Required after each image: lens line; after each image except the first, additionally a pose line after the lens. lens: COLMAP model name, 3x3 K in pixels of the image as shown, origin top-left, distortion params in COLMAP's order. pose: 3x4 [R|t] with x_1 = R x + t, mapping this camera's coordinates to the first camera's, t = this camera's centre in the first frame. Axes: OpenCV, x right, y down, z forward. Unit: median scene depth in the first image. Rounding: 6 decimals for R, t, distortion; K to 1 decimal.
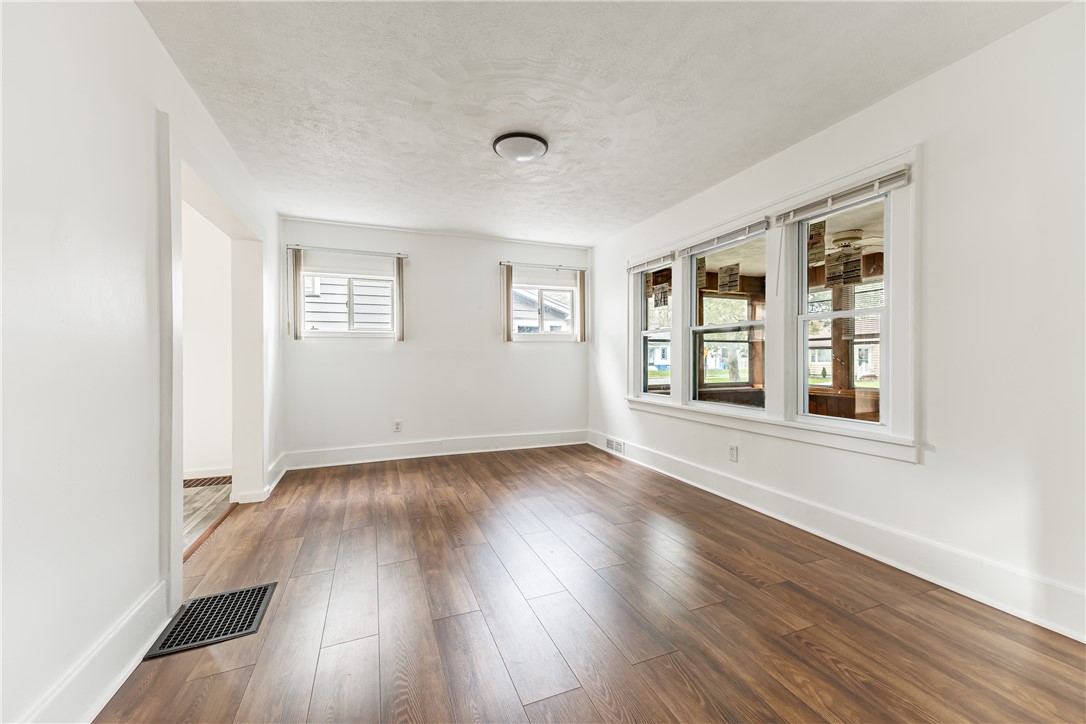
lens RADIAL K [[427.8, 0, 543.7], [0, 427.8, 360.9], [0, 0, 1]] dist [0.019066, -0.006355]
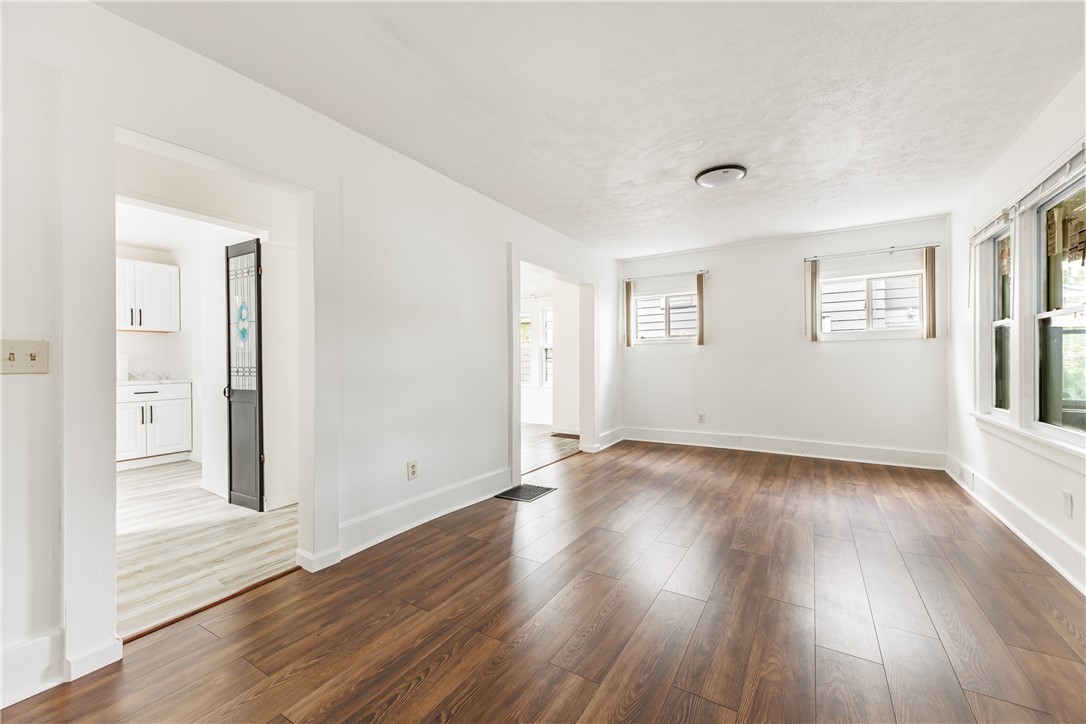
lens RADIAL K [[427.8, 0, 543.7], [0, 427.8, 360.9], [0, 0, 1]] dist [0.019066, -0.006355]
pose [[0.586434, 0.000146, -0.809997, 0.366162], [-0.001831, 0.999998, -0.001146, -0.001892], [0.809995, 0.002155, 0.586433, -0.032611]]
